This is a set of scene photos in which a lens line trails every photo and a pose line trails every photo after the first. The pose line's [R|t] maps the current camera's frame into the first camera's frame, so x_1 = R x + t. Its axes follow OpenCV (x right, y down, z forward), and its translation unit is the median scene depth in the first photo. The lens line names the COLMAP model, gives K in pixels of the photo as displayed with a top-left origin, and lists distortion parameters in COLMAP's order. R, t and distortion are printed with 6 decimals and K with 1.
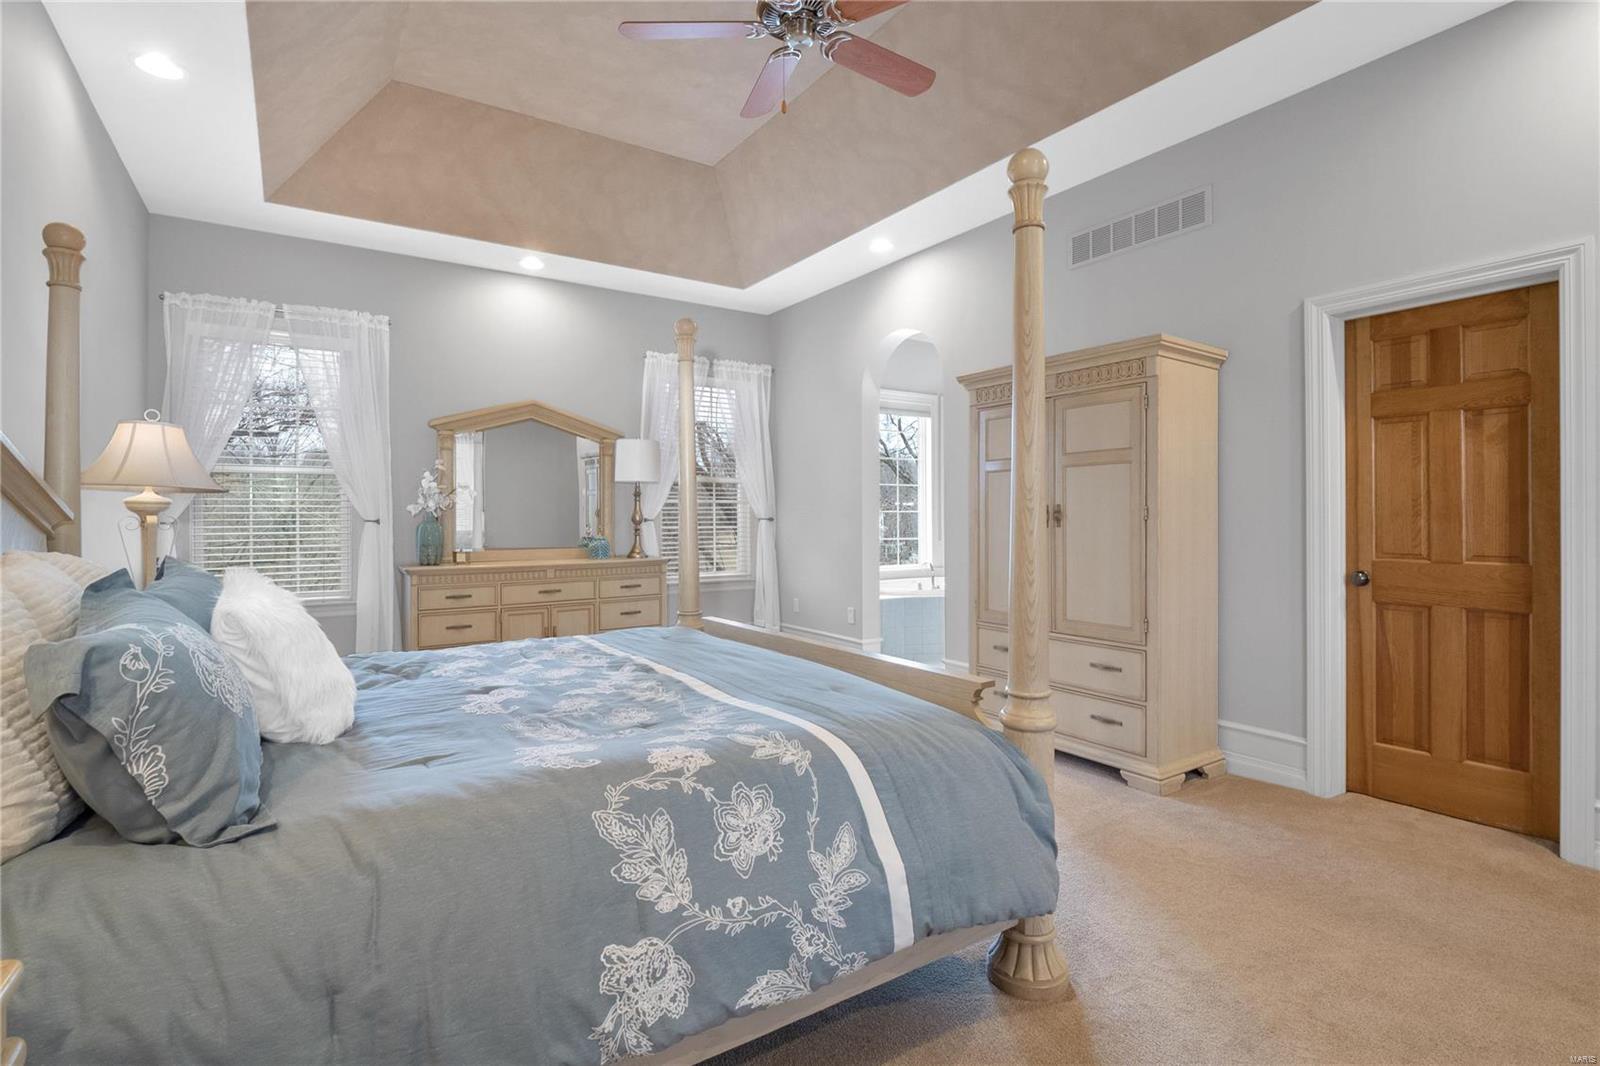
lens RADIAL K [[749.9, 0, 831.0], [0, 749.9, 519.5], [0, 0, 1]] dist [-0.004503, -0.001298]
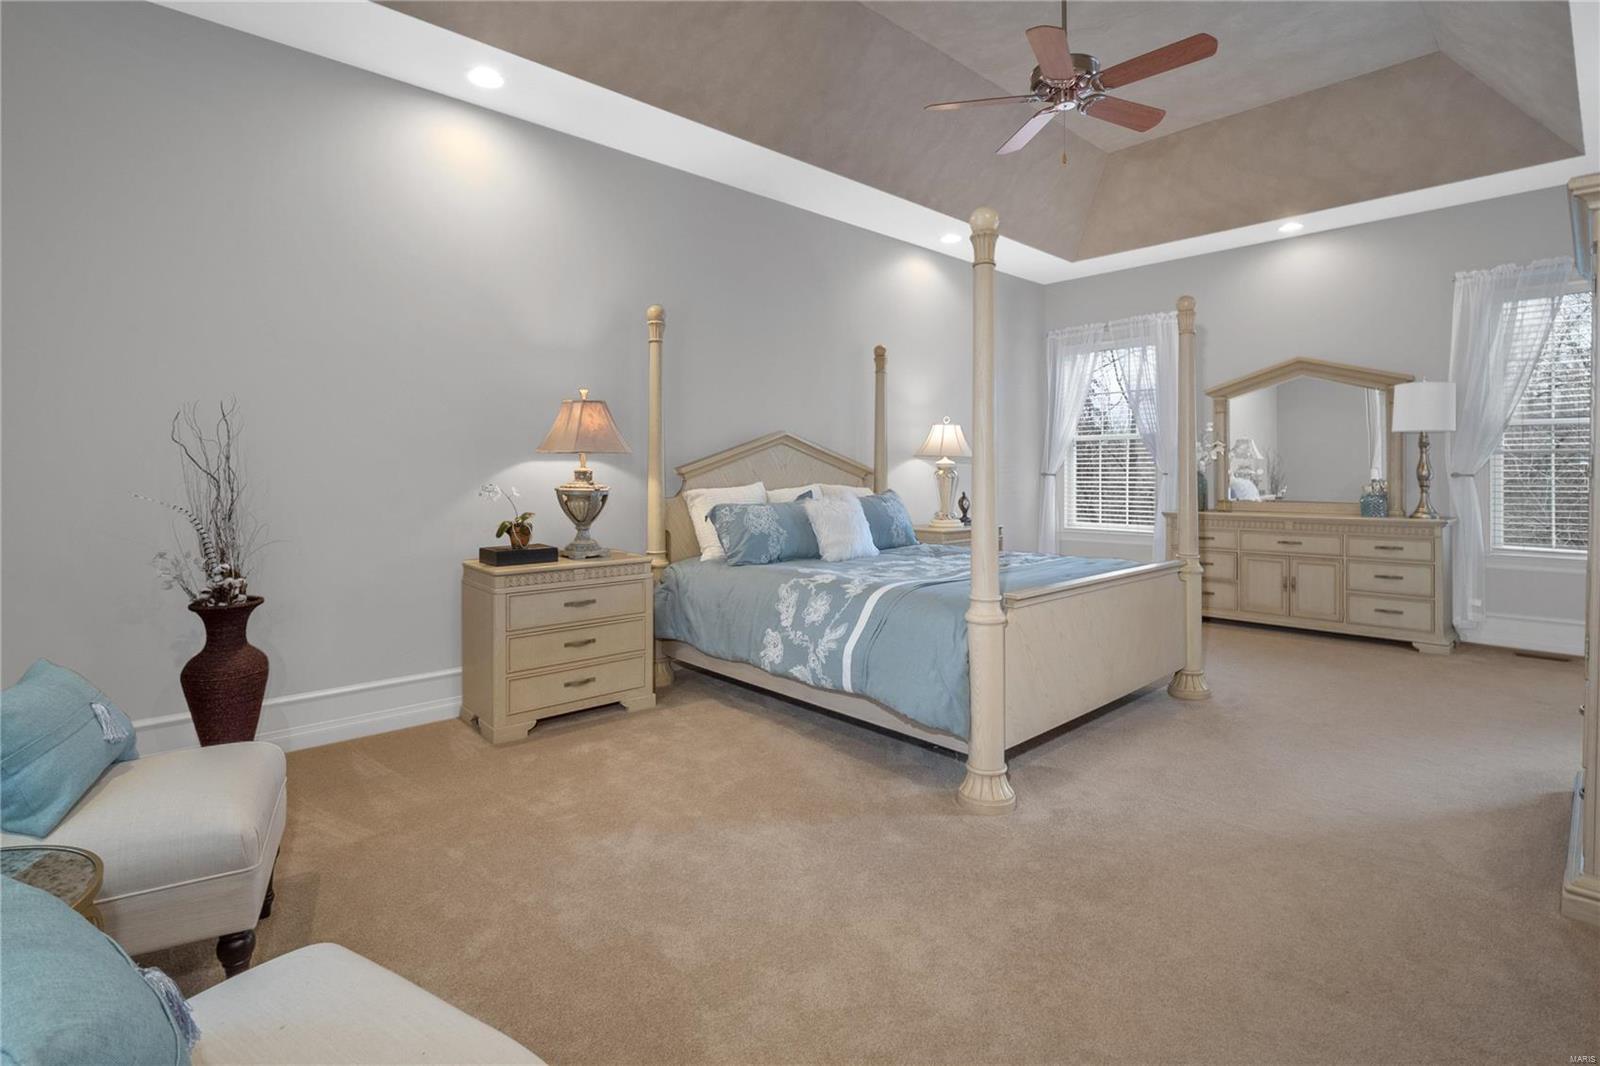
lens RADIAL K [[772.1, 0, 779.6], [0, 772.1, 486.1], [0, 0, 1]] dist [-0.002826, -0.000589]
pose [[0.147391, 0.022904, -0.988813, 2.080942], [-0.004300, 0.999737, 0.022517, -0.012372], [0.989069, 0.000933, 0.147451, 0.520884]]
